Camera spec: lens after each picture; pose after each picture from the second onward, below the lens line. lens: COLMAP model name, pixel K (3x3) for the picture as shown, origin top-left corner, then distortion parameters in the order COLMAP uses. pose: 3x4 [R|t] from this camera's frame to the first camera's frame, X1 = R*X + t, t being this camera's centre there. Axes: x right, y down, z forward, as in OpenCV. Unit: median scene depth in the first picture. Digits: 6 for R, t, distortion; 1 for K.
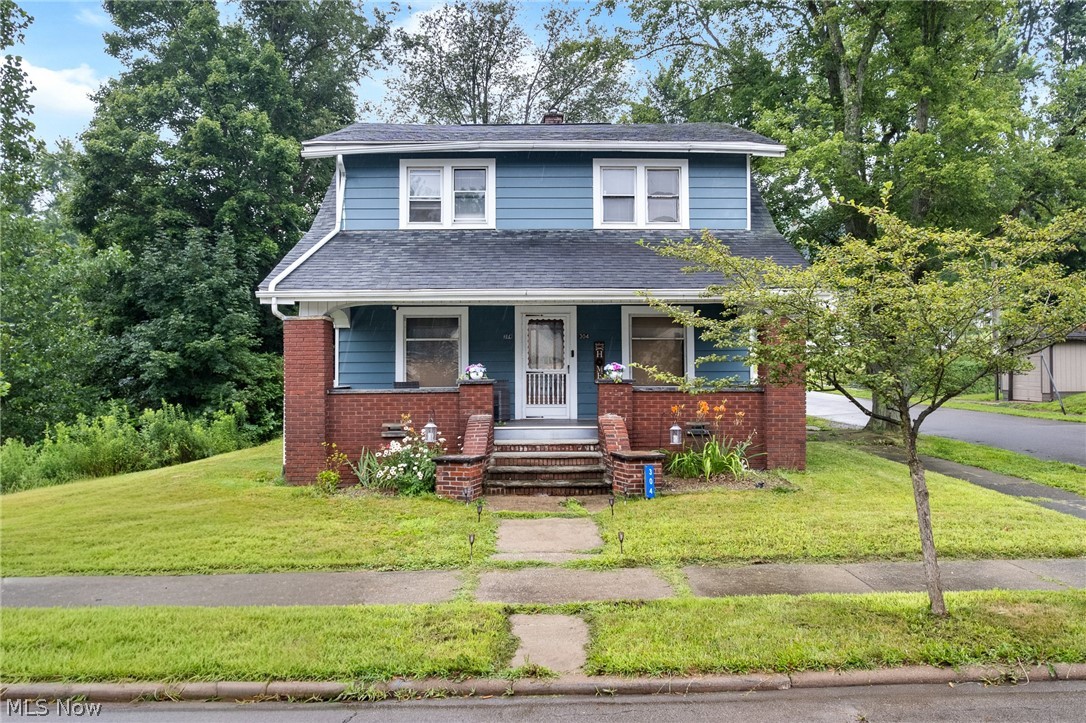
lens RADIAL K [[711.2, 0, 543.0], [0, 711.2, 361.5], [0, 0, 1]] dist [0.005782, -0.000459]
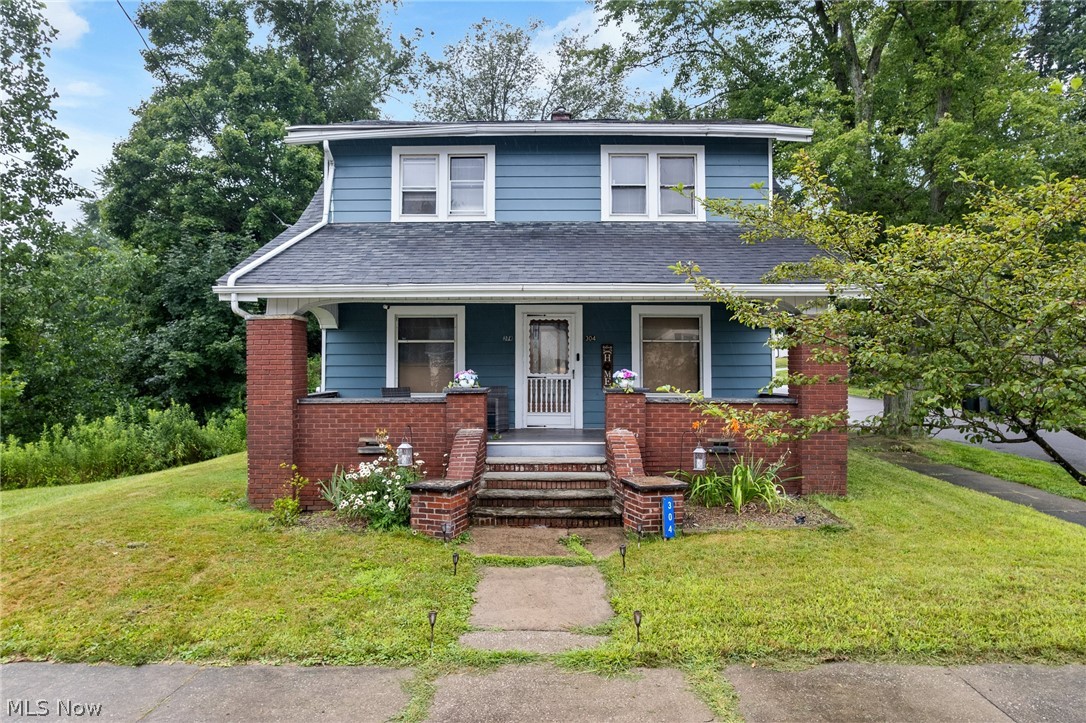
lens RADIAL K [[694.5, 0, 543.0], [0, 694.5, 361.5], [0, 0, 1]] dist [-0.006313, 0.000589]
pose [[0.999917, 0.003478, -0.012412, 0.009697], [-0.003481, 0.999994, -0.000186, -0.006574], [0.012411, 0.000229, 0.999923, 0.132771]]
